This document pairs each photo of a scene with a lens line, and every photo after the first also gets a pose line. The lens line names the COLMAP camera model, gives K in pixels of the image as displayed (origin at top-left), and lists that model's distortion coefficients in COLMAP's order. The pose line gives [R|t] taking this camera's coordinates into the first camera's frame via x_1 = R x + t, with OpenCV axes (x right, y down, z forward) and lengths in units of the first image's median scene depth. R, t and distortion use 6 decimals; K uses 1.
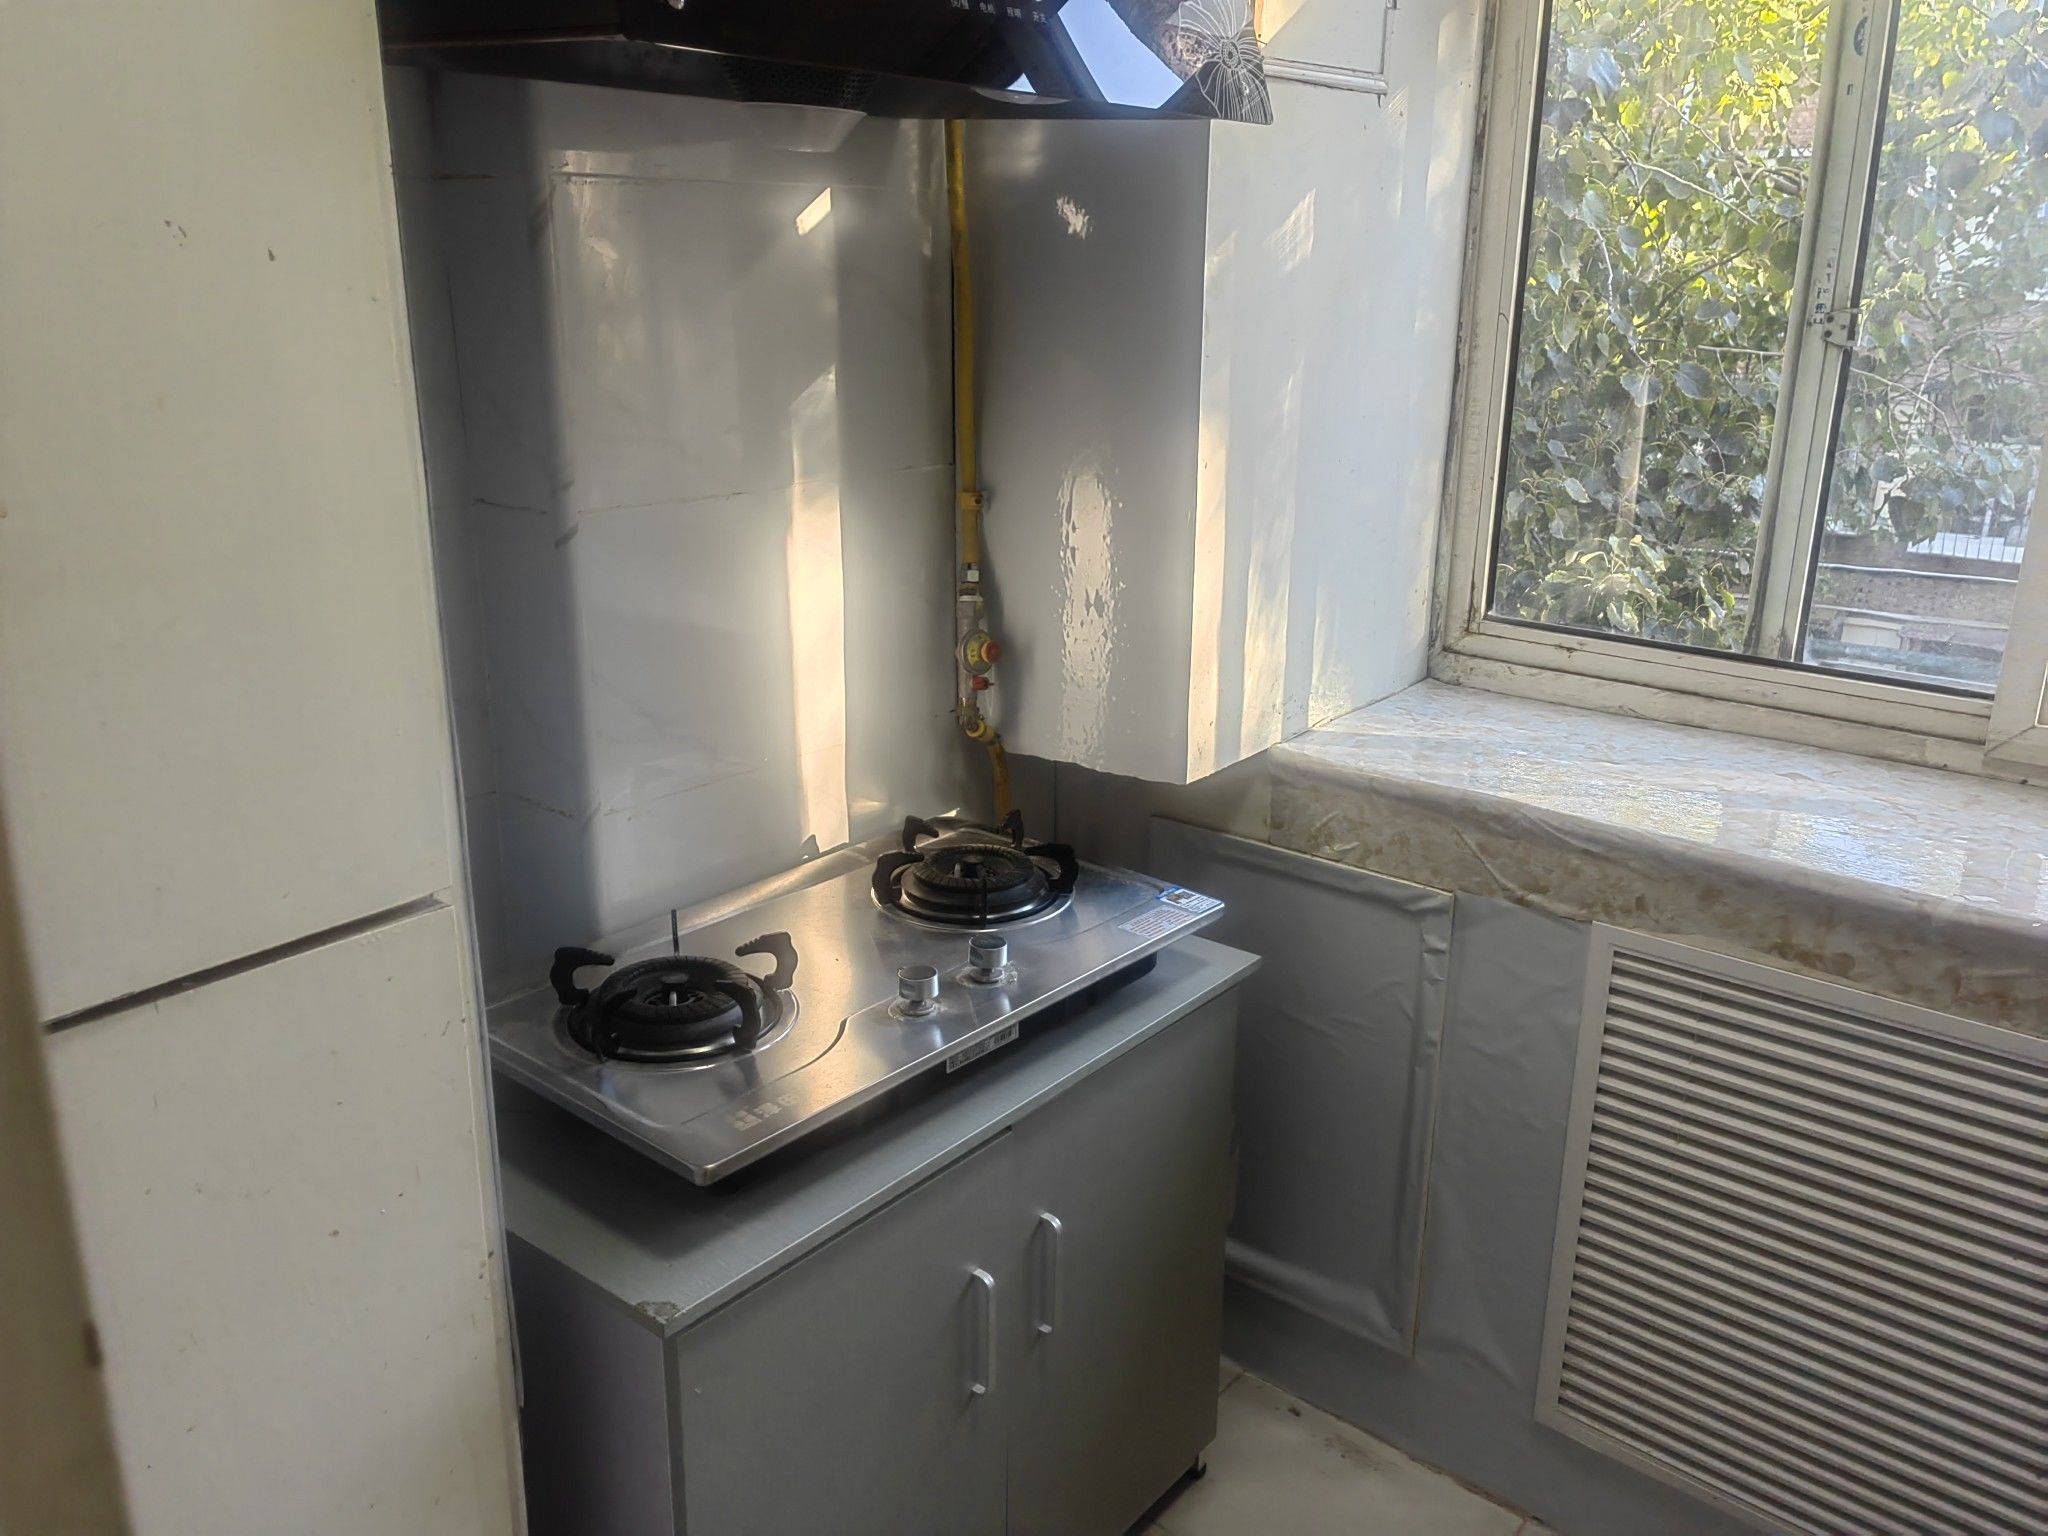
lens RADIAL K [[1640.6, 0, 968.6], [0, 1640.6, 763.4], [0, 0, 1]] dist [0.048648, -0.067343]
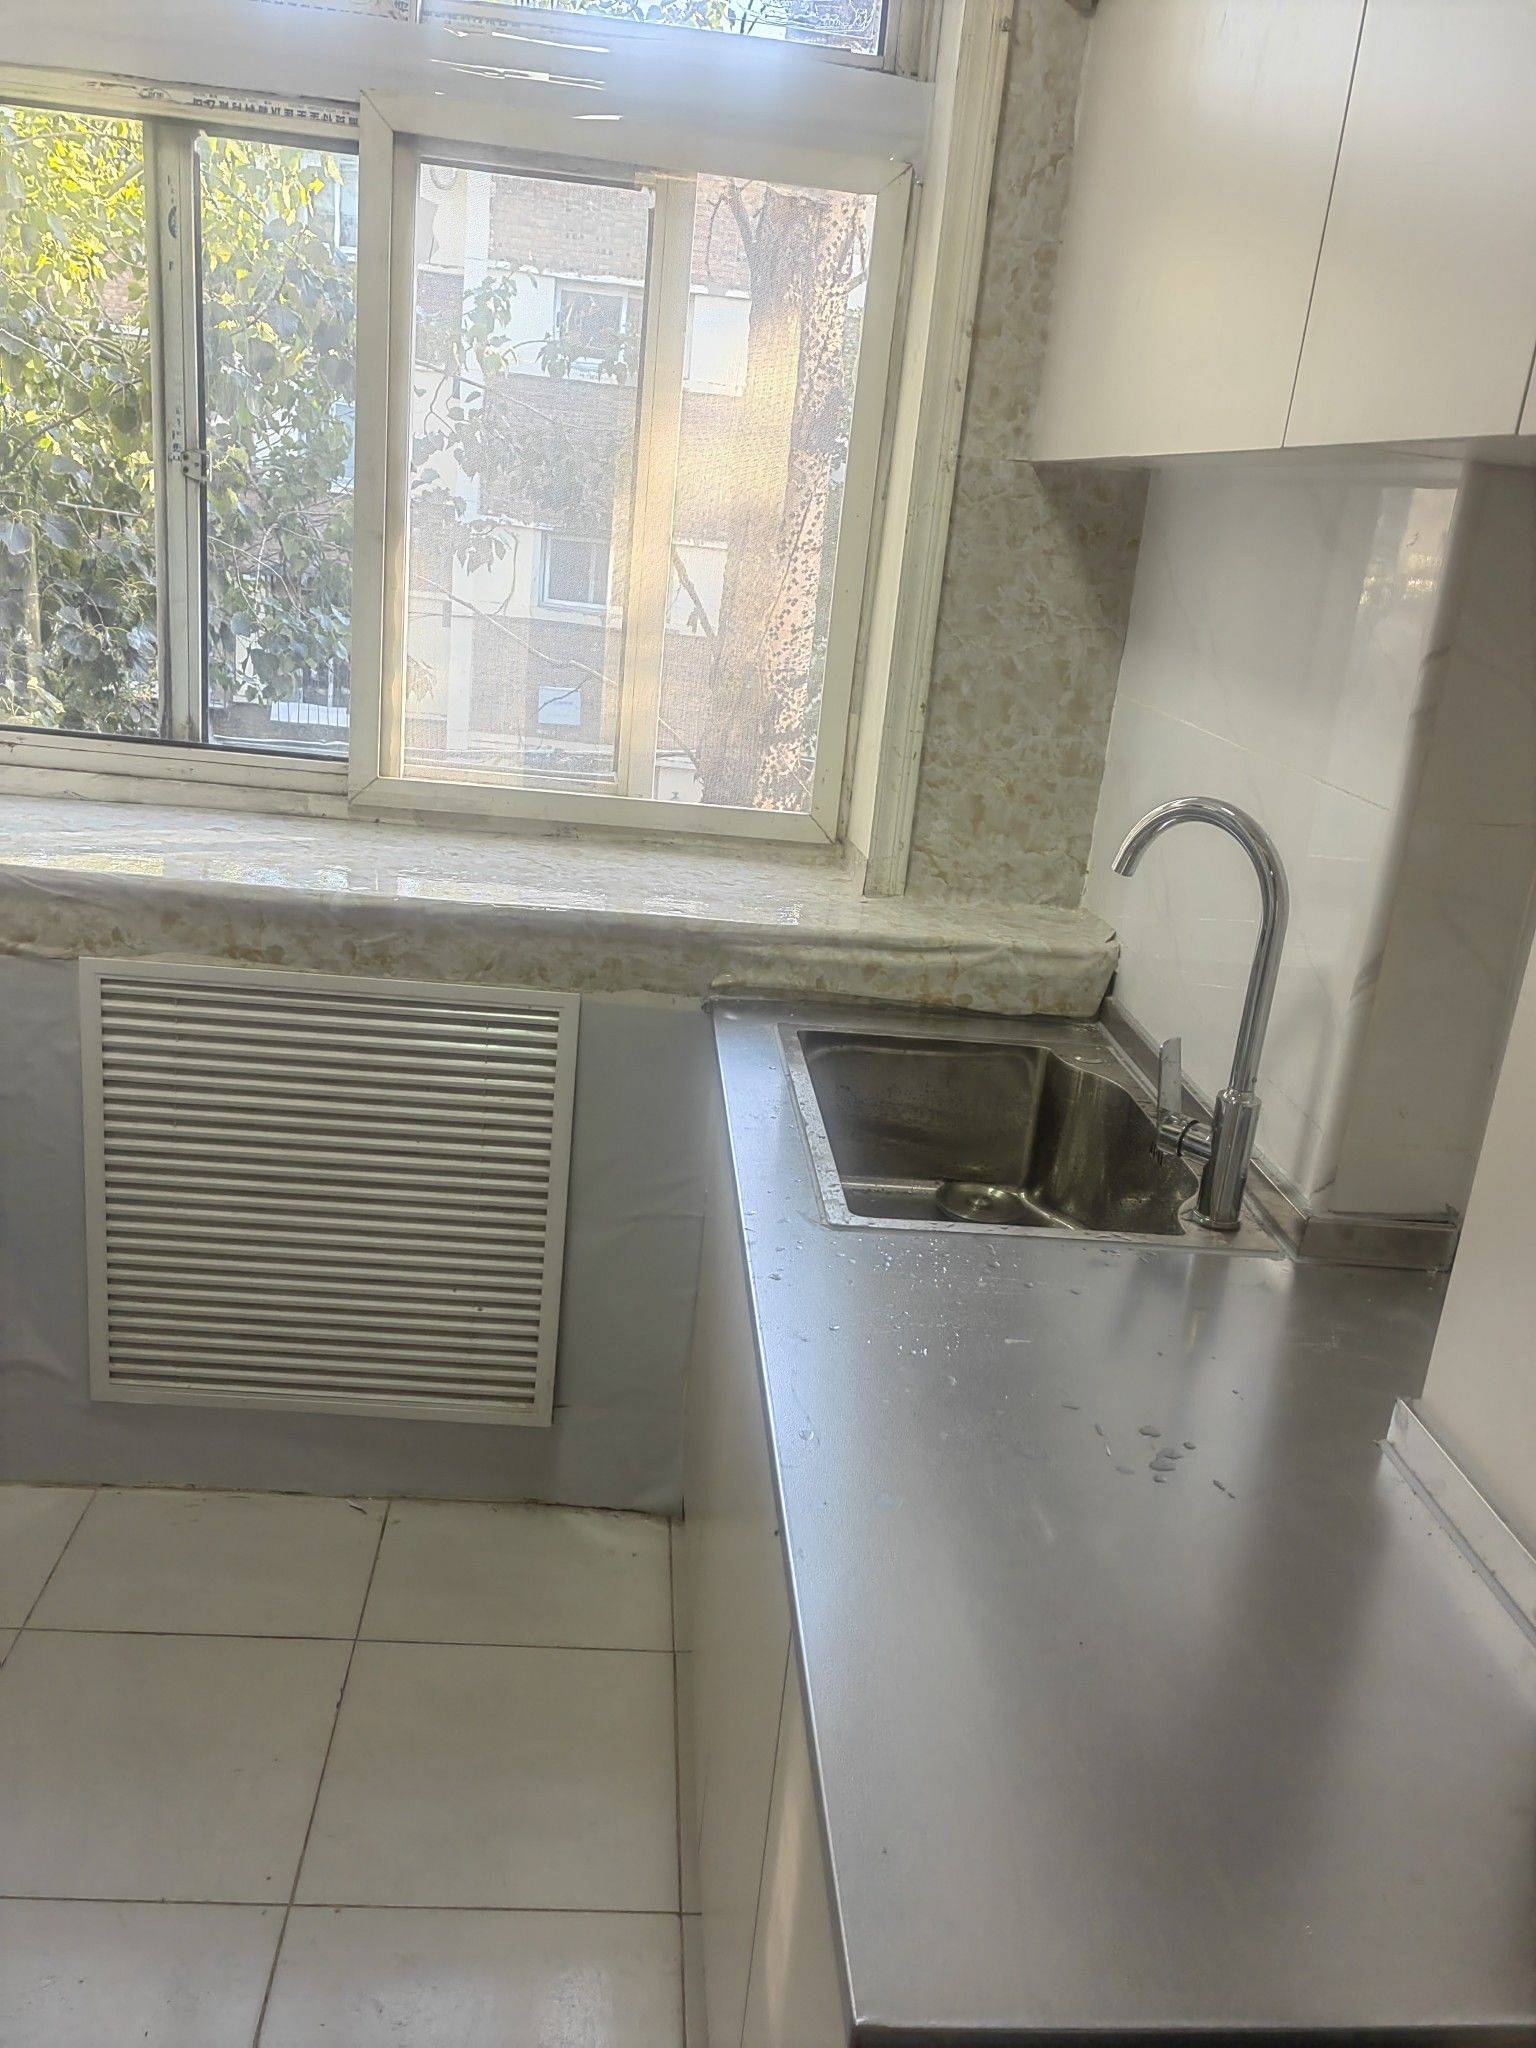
lens RADIAL K [[1640.6, 0, 768.0], [0, 1640.6, 1024.0], [0, 0, 1]] dist [0.048648, -0.067343]
pose [[0.695472, -0.153805, 0.701899, -0.101095], [0.117730, 0.988013, 0.099849, 0.073278], [-0.708843, 0.013192, 0.705243, -0.159948]]
